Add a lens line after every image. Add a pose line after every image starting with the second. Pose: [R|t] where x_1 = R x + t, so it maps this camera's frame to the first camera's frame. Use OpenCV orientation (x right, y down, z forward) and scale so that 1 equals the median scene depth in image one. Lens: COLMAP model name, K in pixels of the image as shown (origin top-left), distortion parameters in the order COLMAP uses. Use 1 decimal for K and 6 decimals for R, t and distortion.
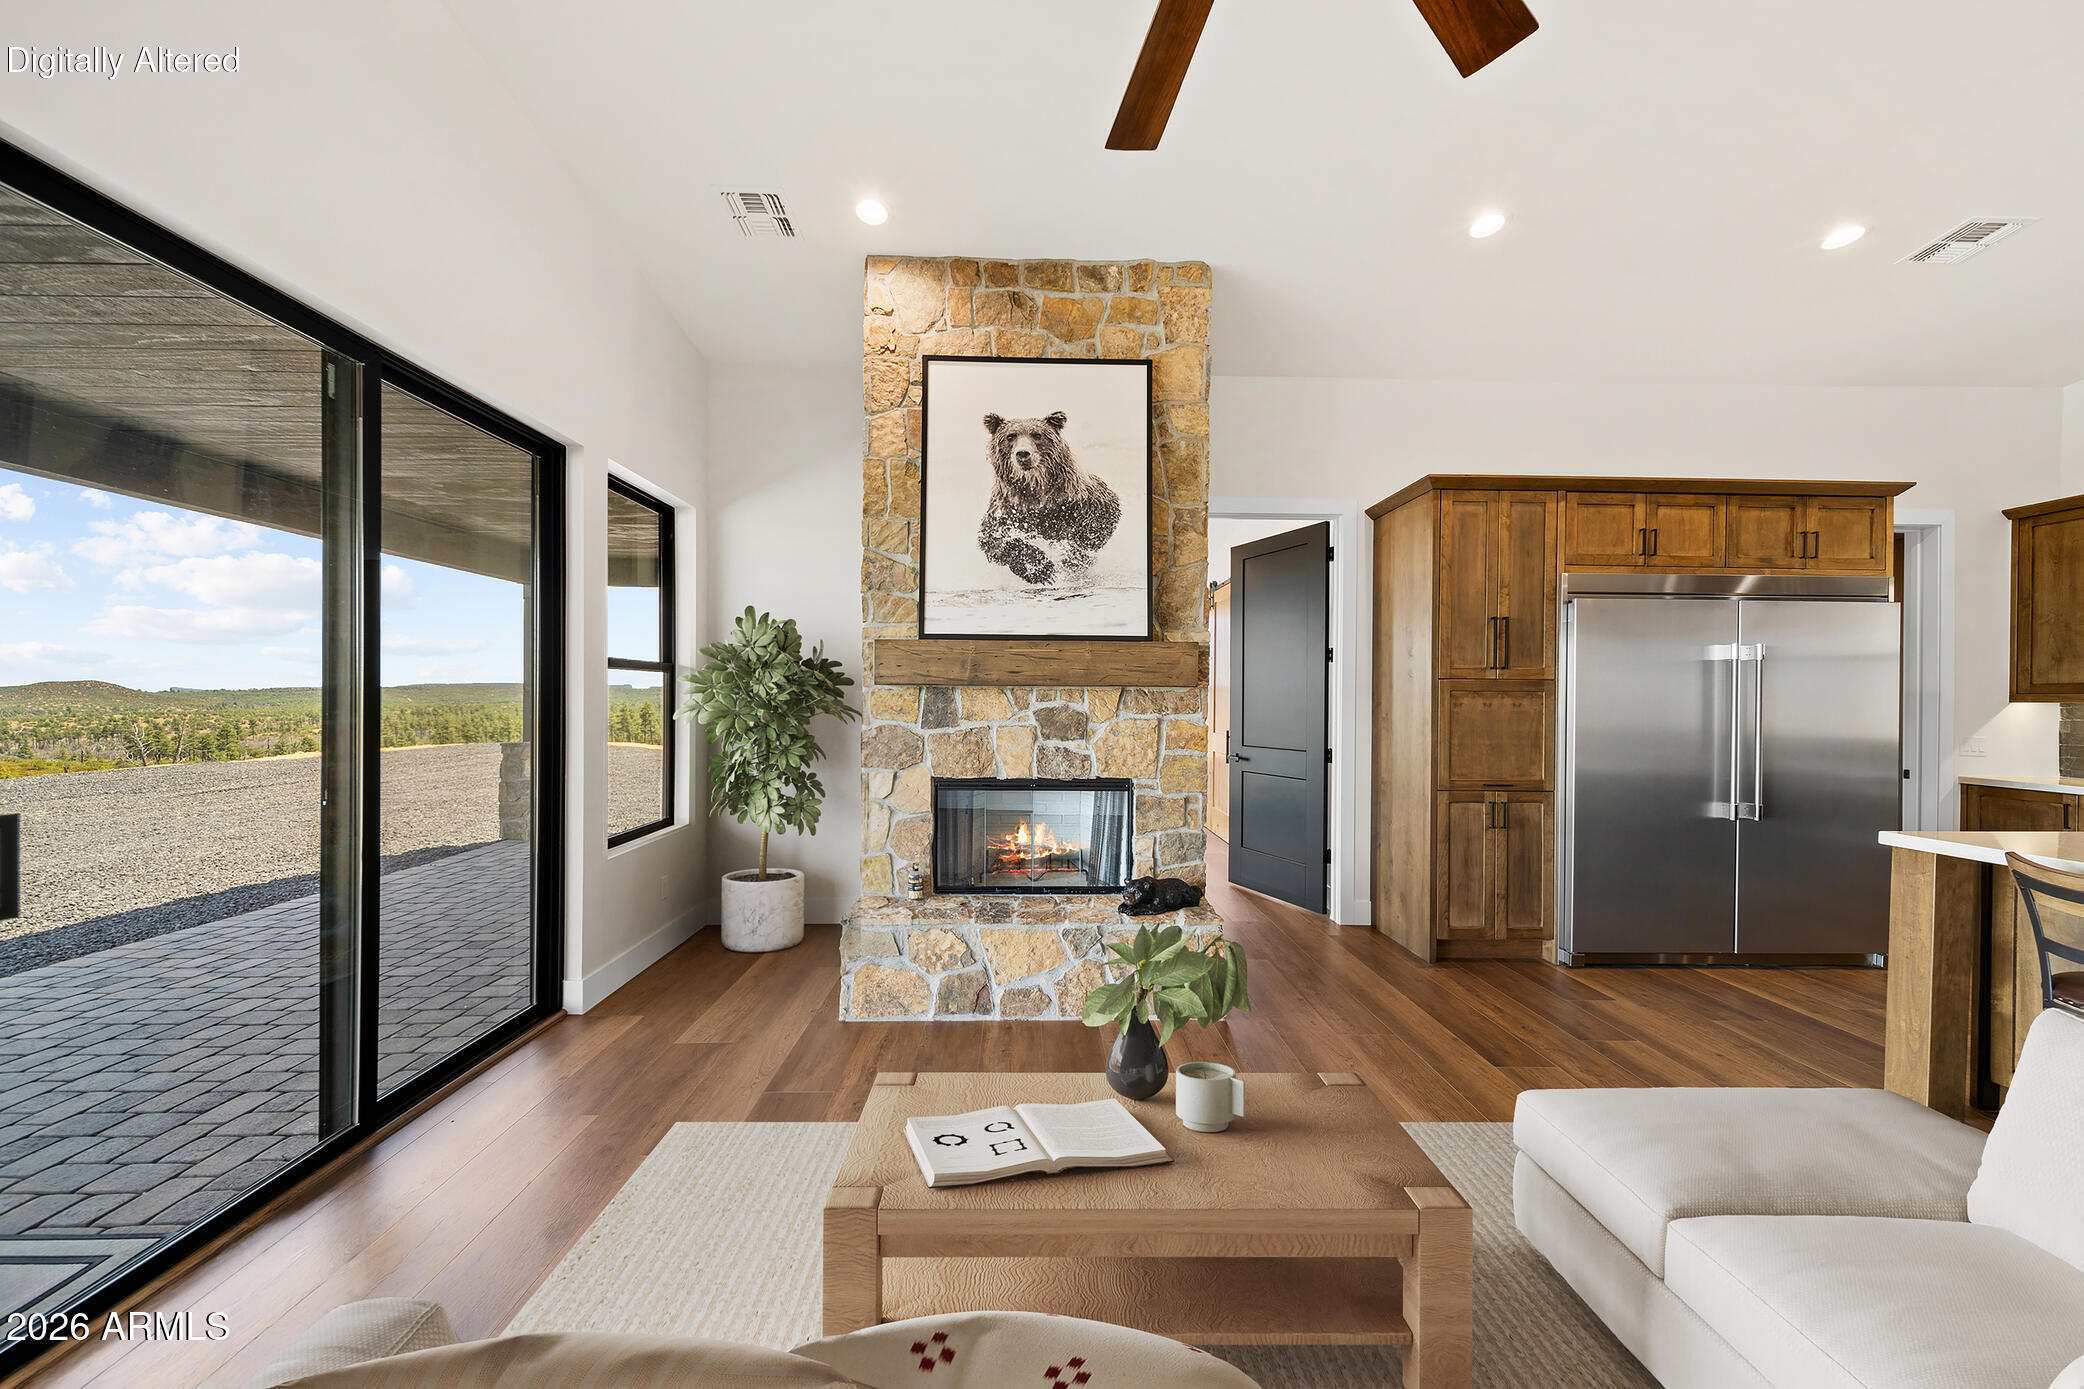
lens RADIAL K [[745.6, 0, 1034.9], [0, 745.6, 702.4], [0, 0, 1]] dist [0.010640, -0.003437]
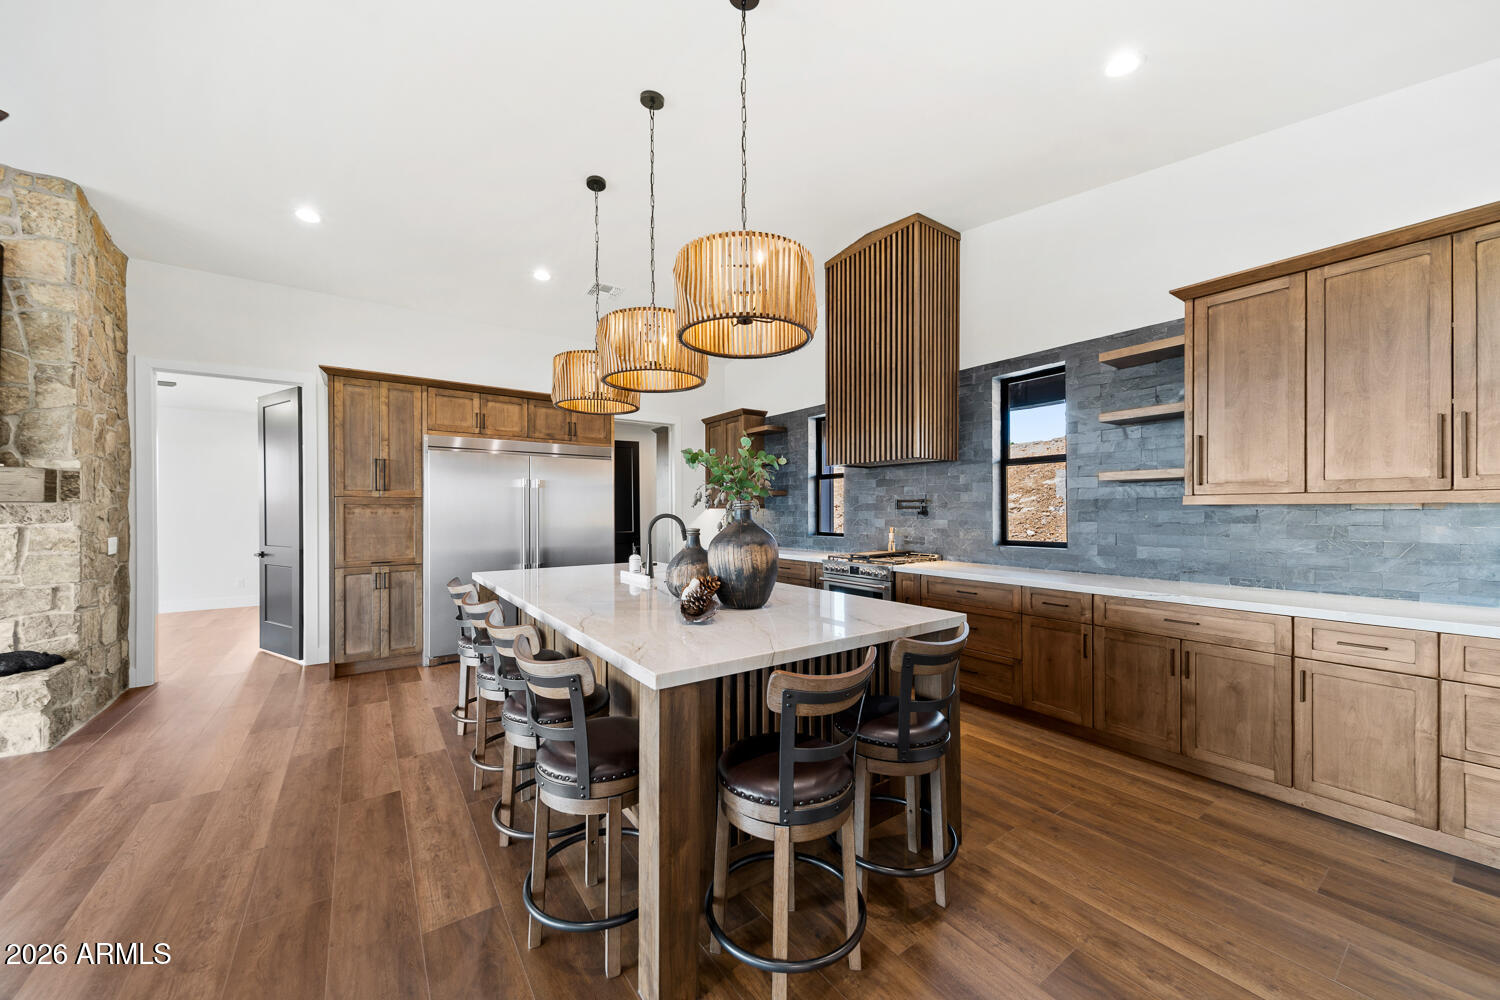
lens RADIAL K [[536.7, 0, 738.2], [0, 536.7, 511.9], [0, 0, 1]] dist [0.010640, -0.003437]
pose [[0.830833, -0.011619, 0.556401, 0.637048], [0.012661, 0.999918, 0.001975, 0.009039], [-0.556378, 0.005404, 0.830911, -0.422464]]
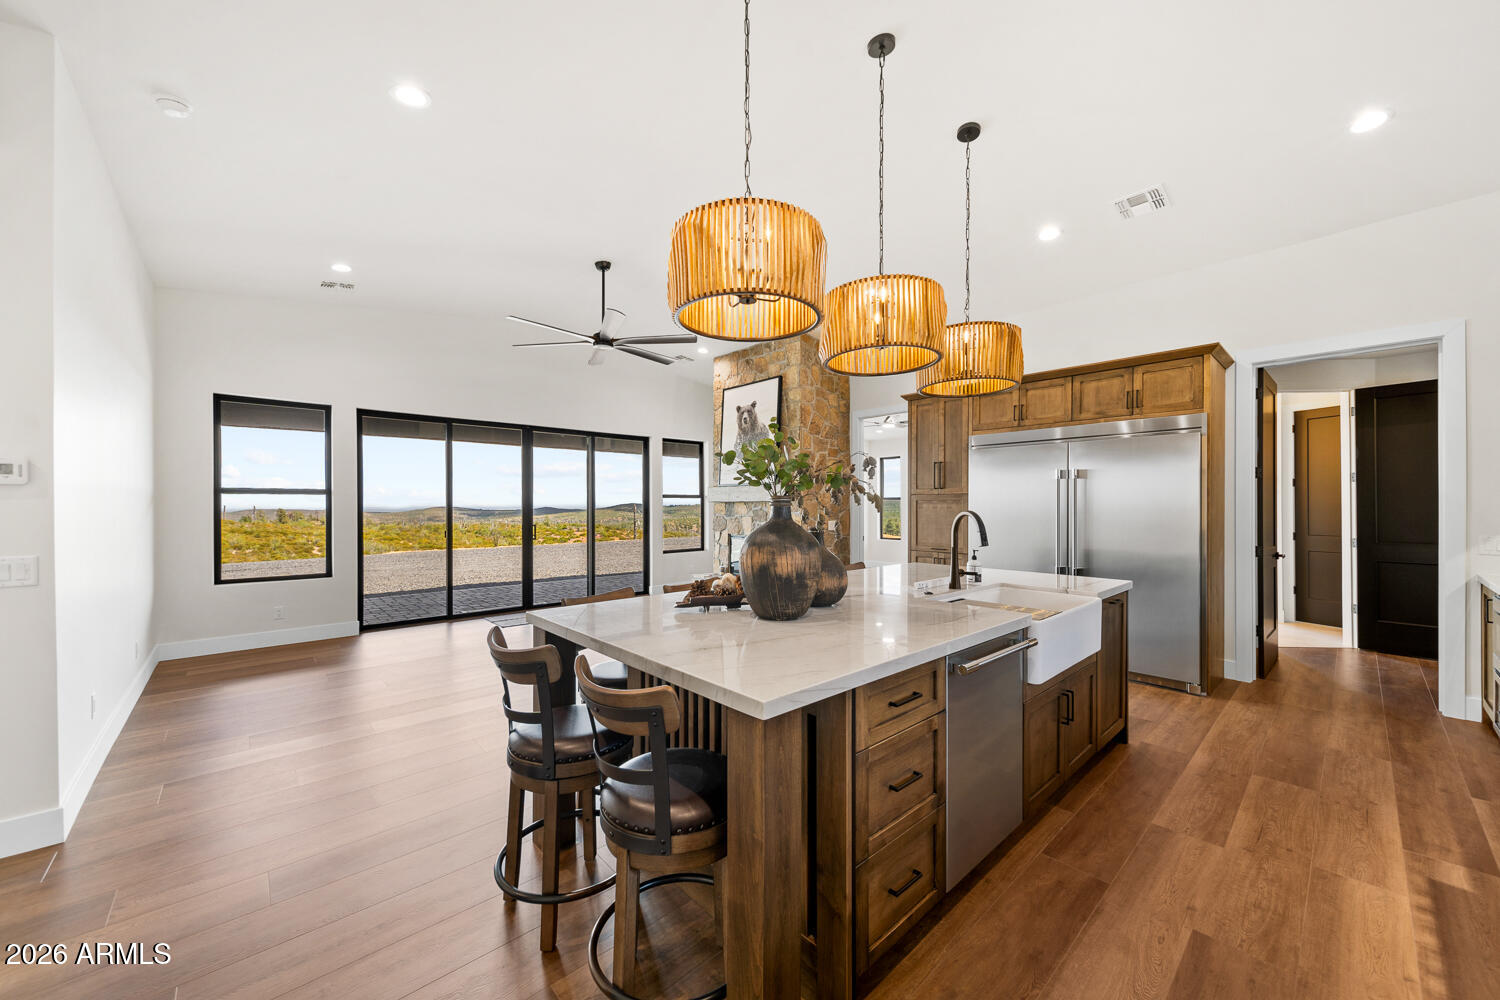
lens RADIAL K [[536.7, 0, 766.3], [0, 536.7, 494.1], [0, 0, 1]] dist [0.010640, -0.003437]
pose [[0.664290, -0.022840, -0.747126, 1.399720], [0.002278, 0.999590, -0.028533, 0.004379], [0.747472, 0.017252, 0.664069, -0.241794]]
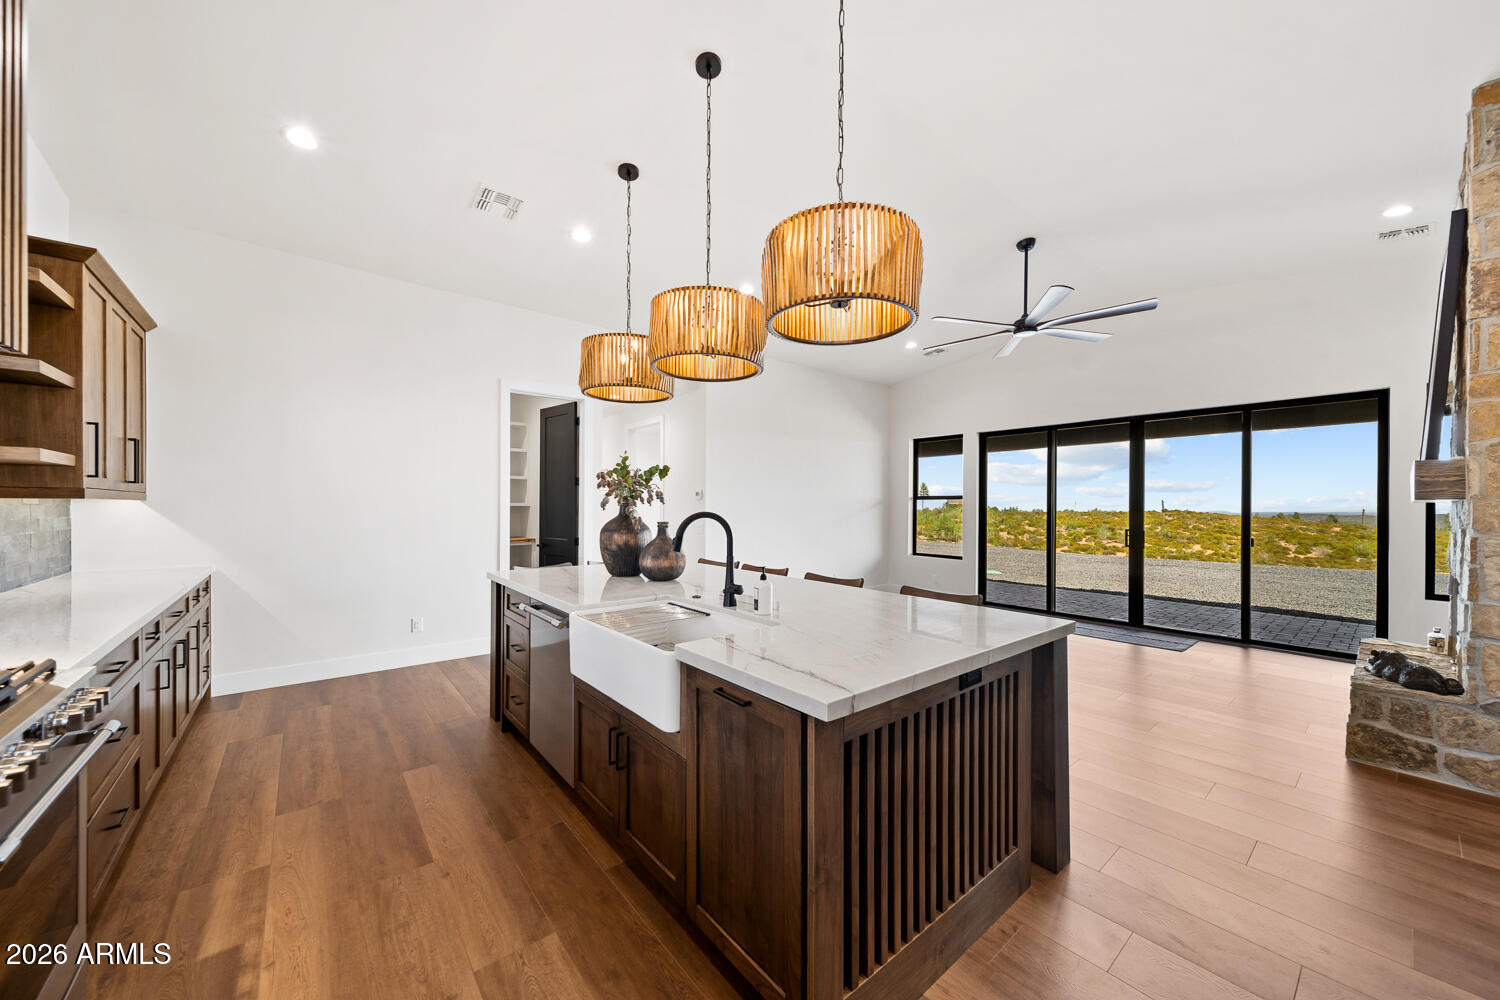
lens RADIAL K [[536.7, 0, 748.4], [0, 536.7, 508.8], [0, 0, 1]] dist [0.010640, -0.003437]
pose [[-0.782484, -0.008535, -0.622612, 1.384113], [-0.014335, 0.999888, 0.004309, -0.001197], [0.622506, 0.012297, -0.782519, 0.857751]]
